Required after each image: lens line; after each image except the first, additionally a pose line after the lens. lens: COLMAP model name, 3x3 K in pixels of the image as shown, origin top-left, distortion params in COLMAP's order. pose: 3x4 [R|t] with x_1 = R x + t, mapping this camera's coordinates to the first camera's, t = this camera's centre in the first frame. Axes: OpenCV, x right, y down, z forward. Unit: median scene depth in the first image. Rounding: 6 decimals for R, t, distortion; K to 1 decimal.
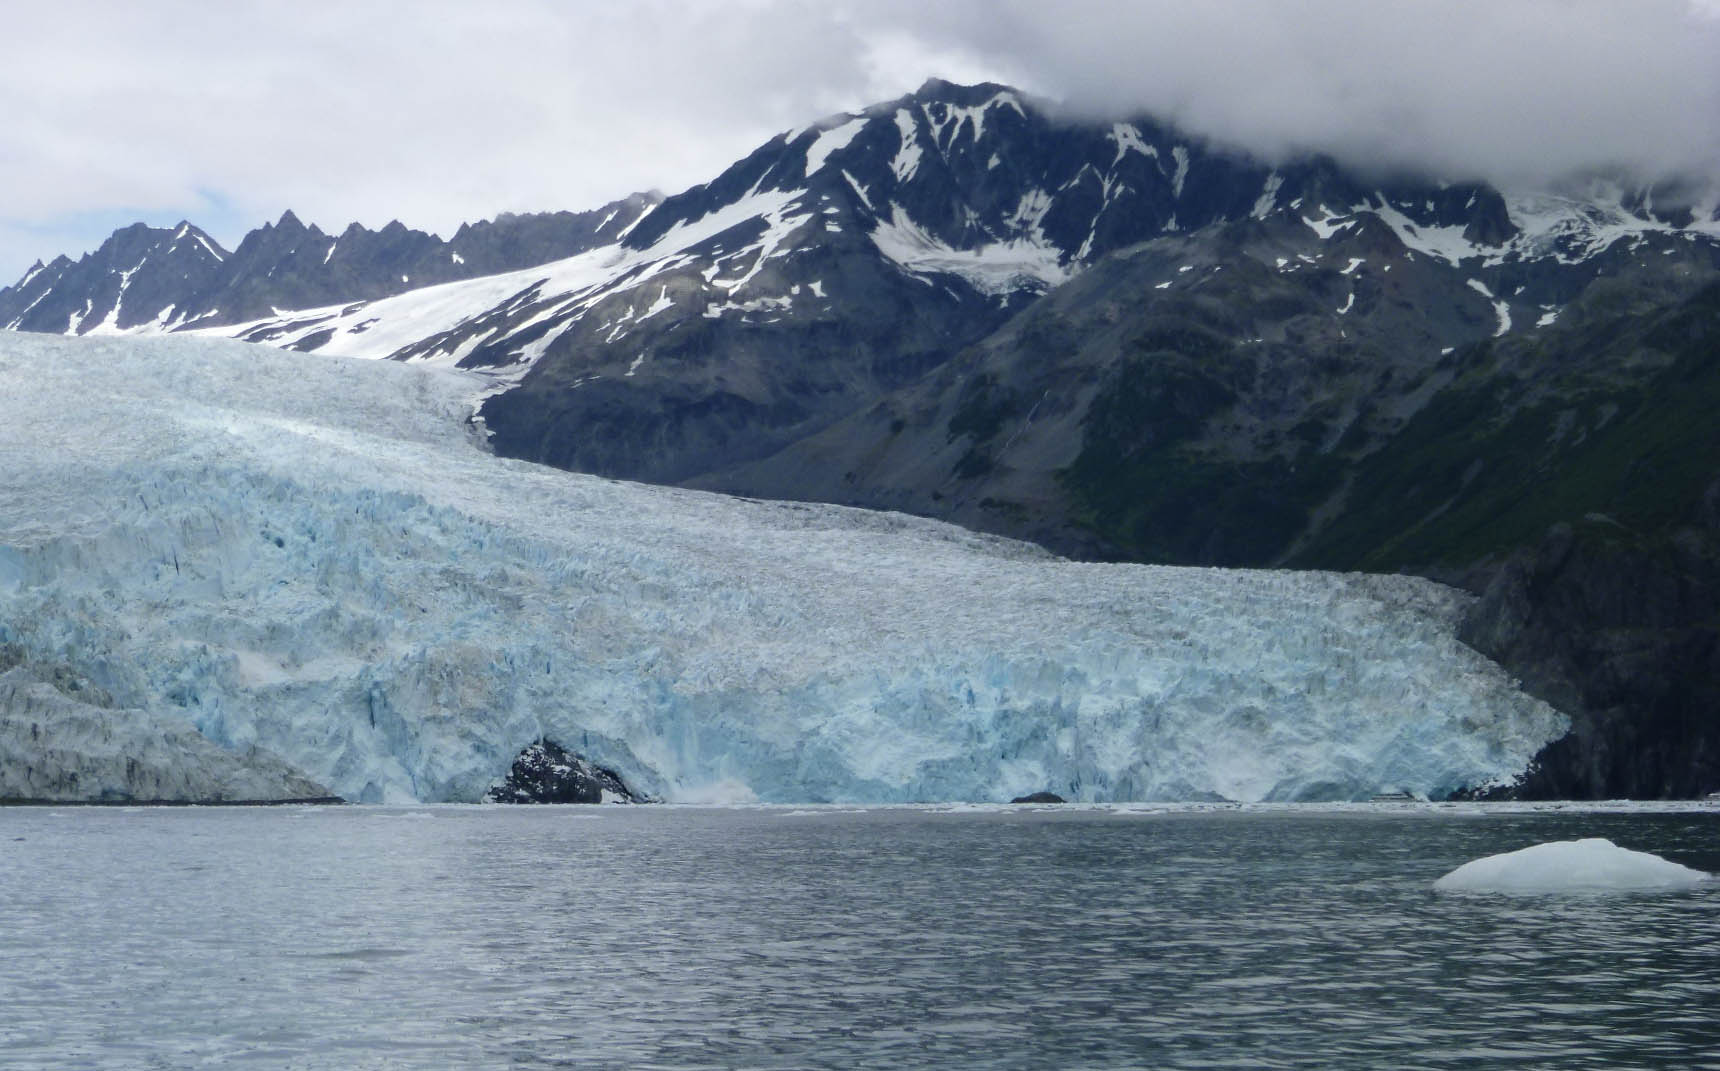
lens RADIAL K [[3521.4, 0, 860.0], [0, 3521.4, 535.5], [0, 0, 1]] dist [-0.327591, 5.934244]
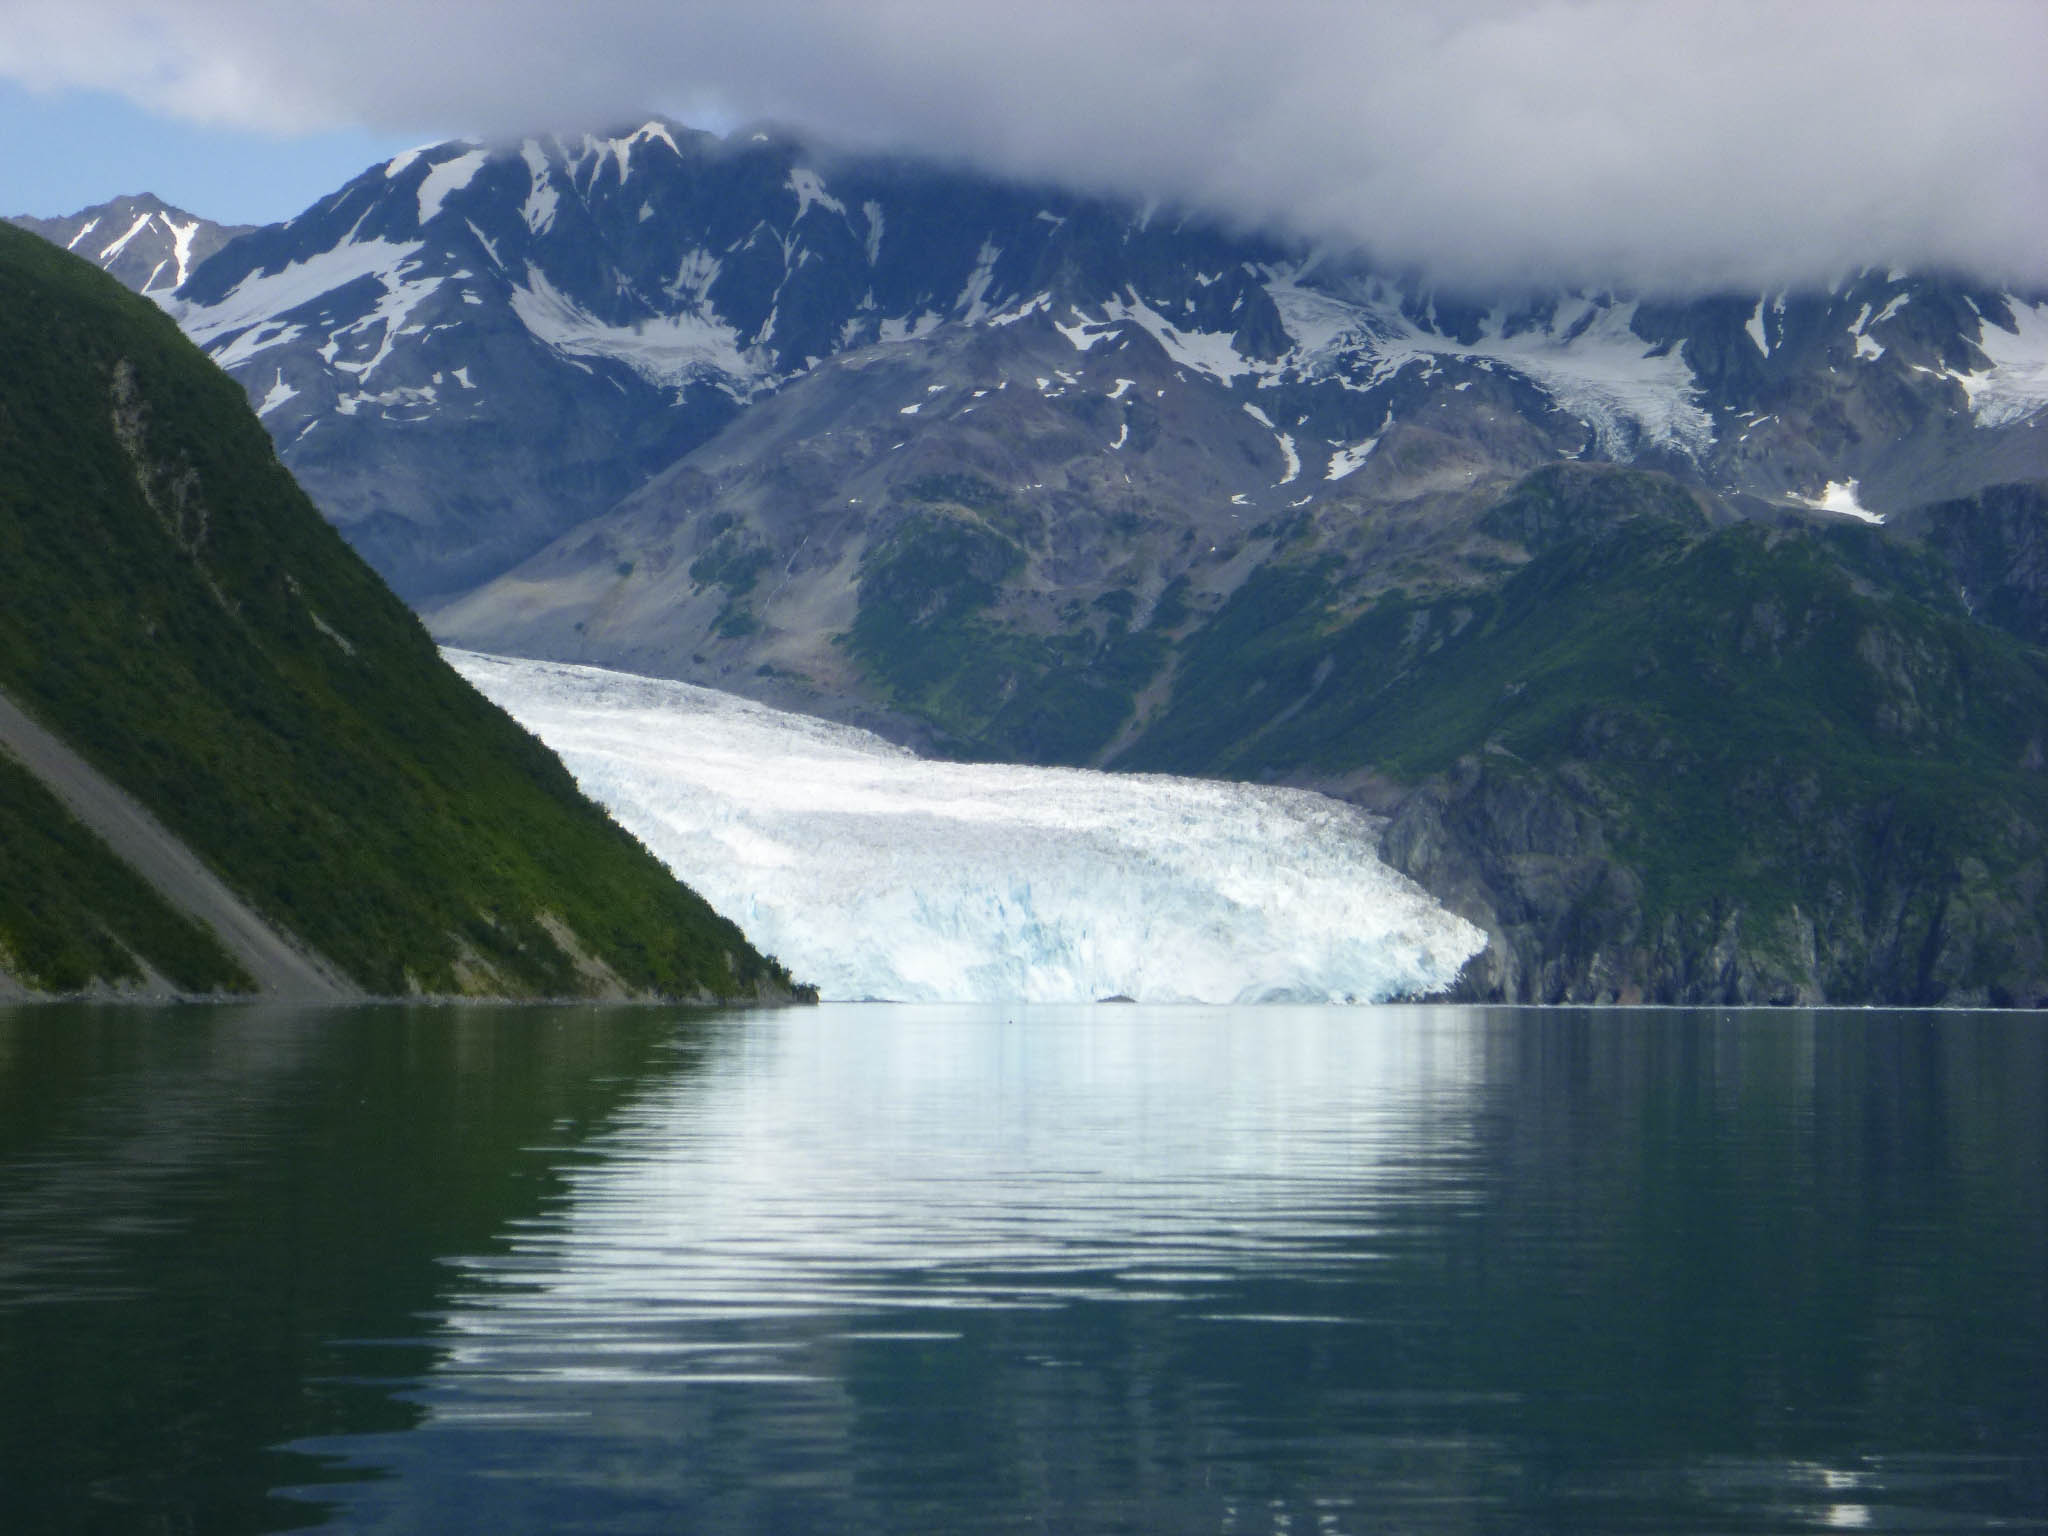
lens RADIAL K [[6091.8, 0, 1024.0], [0, 6091.8, 768.0], [0, 0, 1]] dist [0.132279, 0.675044]
pose [[0.980683, 0.016471, 0.194910, -0.167125], [-0.024312, 0.998985, 0.037907, -0.036855], [-0.194088, -0.041913, 0.980088, -0.460829]]
